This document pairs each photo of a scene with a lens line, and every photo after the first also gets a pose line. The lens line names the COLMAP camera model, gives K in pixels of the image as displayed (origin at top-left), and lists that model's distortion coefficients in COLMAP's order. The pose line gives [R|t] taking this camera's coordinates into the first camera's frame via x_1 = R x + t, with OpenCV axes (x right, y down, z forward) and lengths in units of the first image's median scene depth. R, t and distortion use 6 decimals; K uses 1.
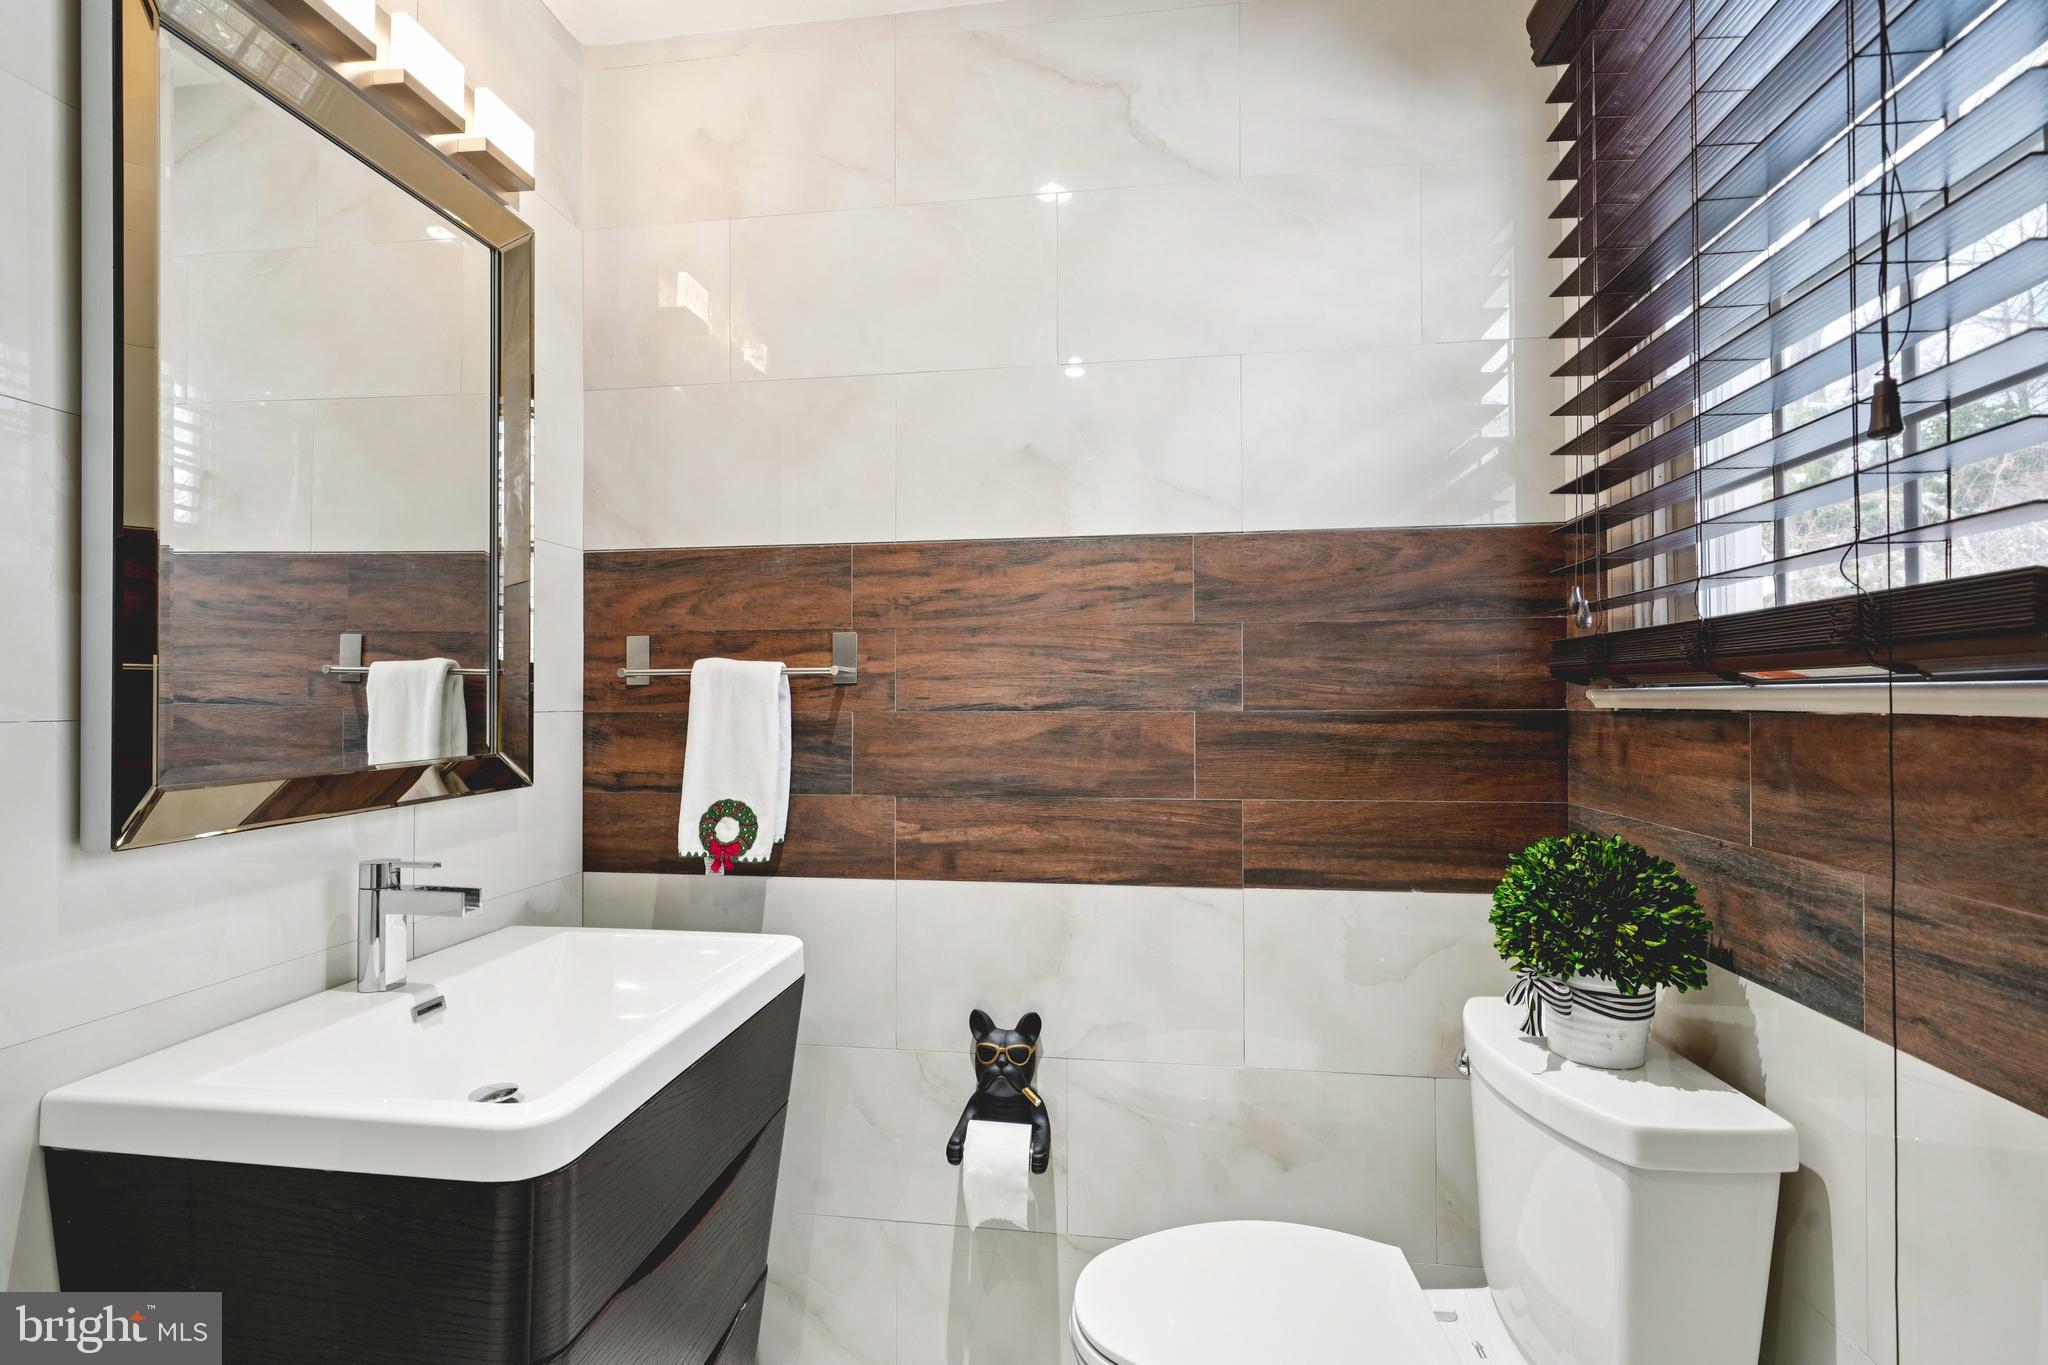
lens RADIAL K [[894.4, 0, 1029.3], [0, 894.4, 689.6], [0, 0, 1]] dist [-0.001801, 0.000181]
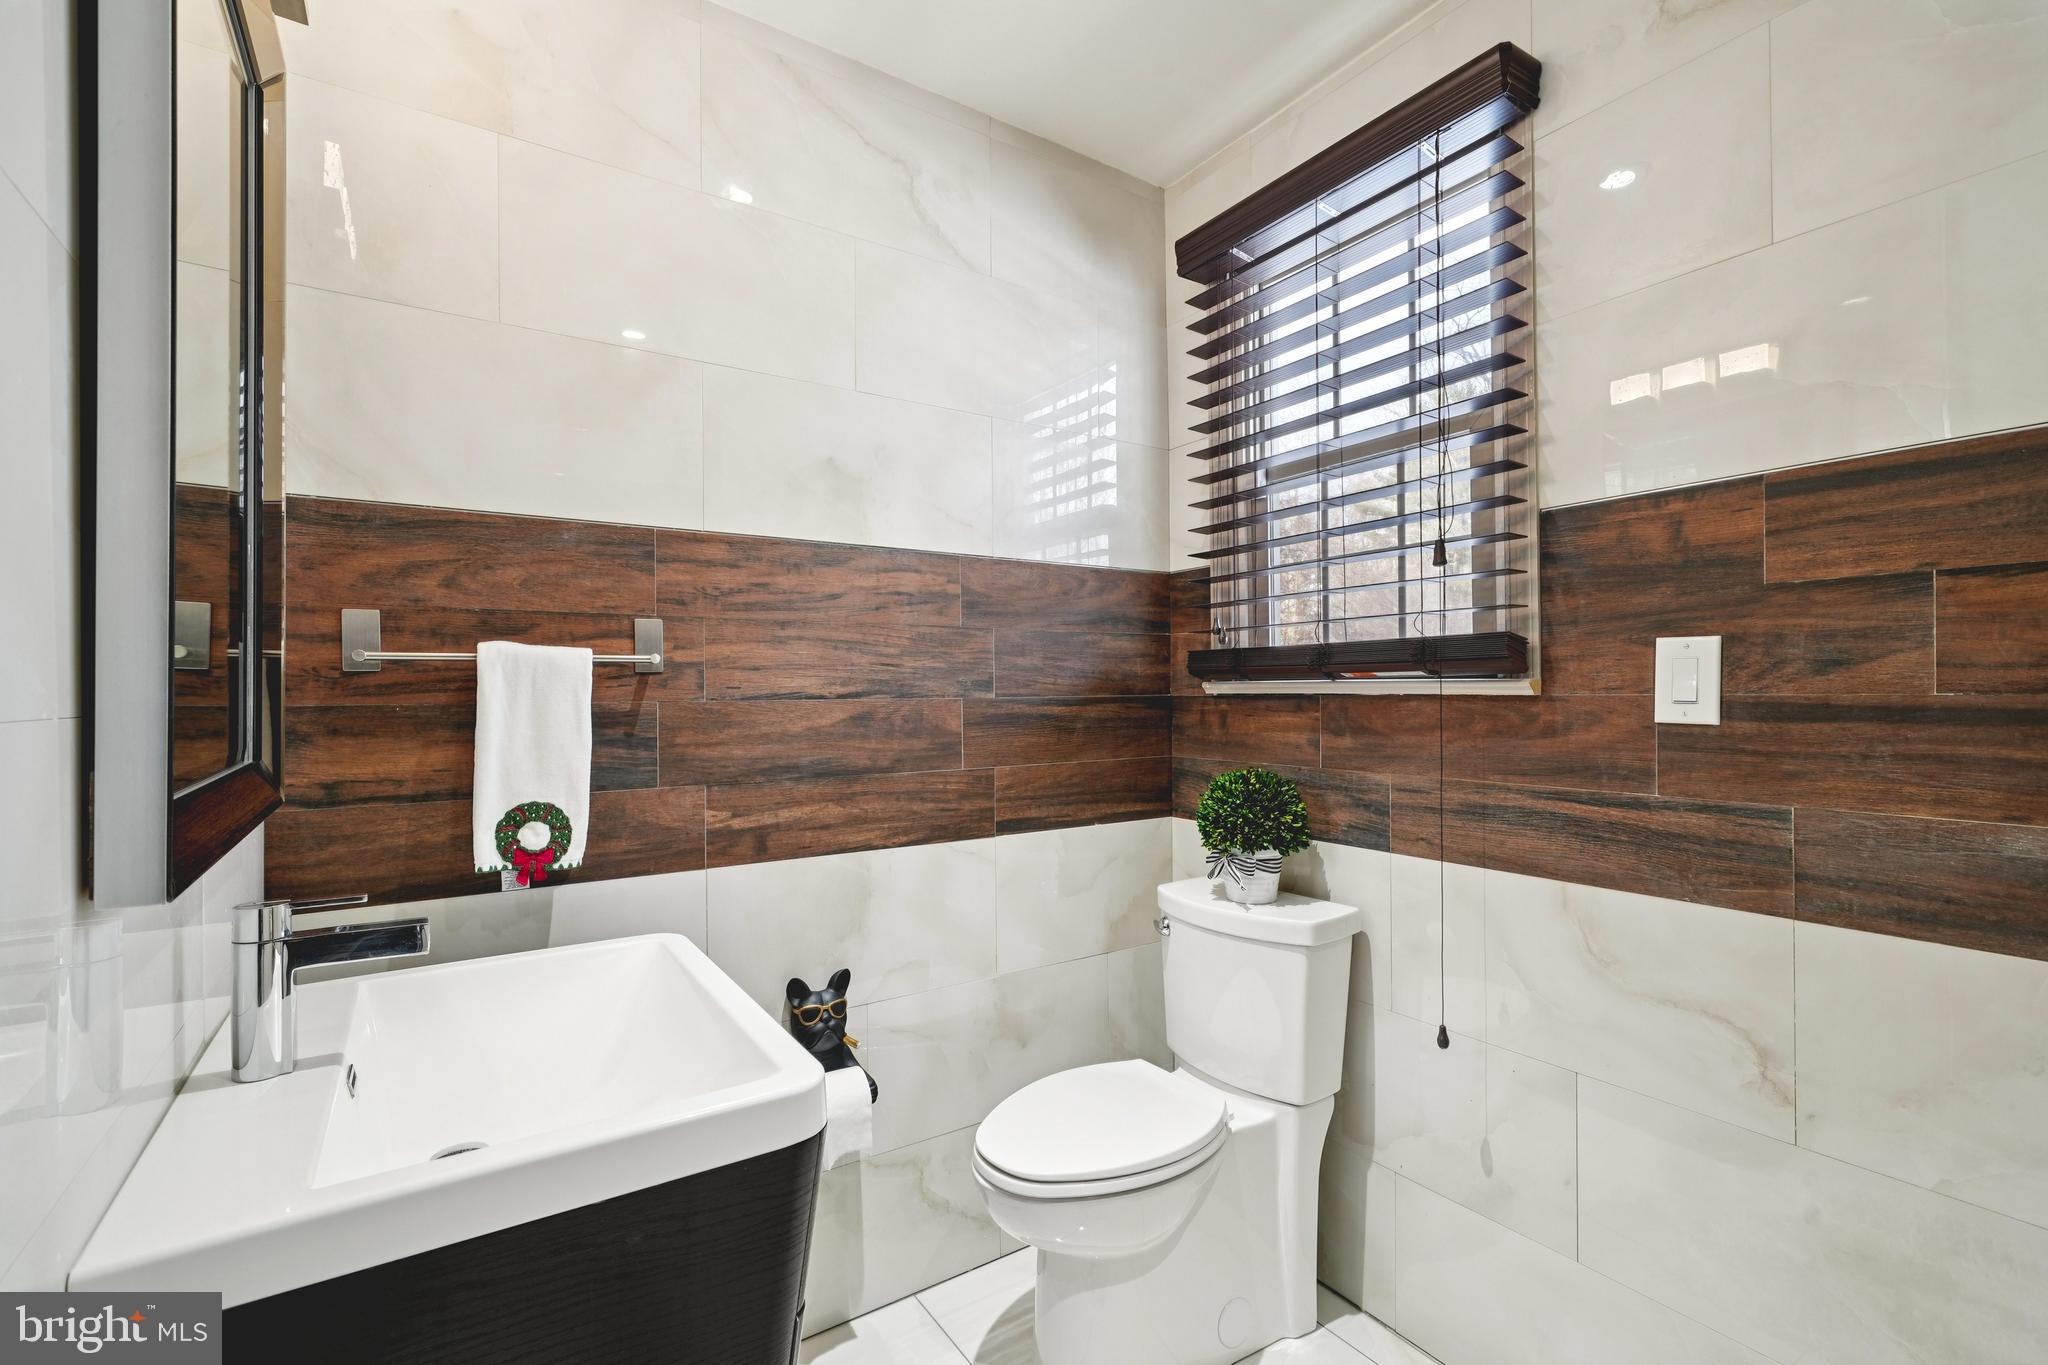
lens RADIAL K [[894.4, 0, 1022.5], [0, 894.4, 684.7], [0, 0, 1]] dist [-0.001801, 0.000181]
pose [[0.751463, 0.002343, 0.659771, -0.566122], [-0.005346, 0.999982, 0.002537, 0.001919], [-0.659753, -0.005434, 0.751463, 0.015665]]
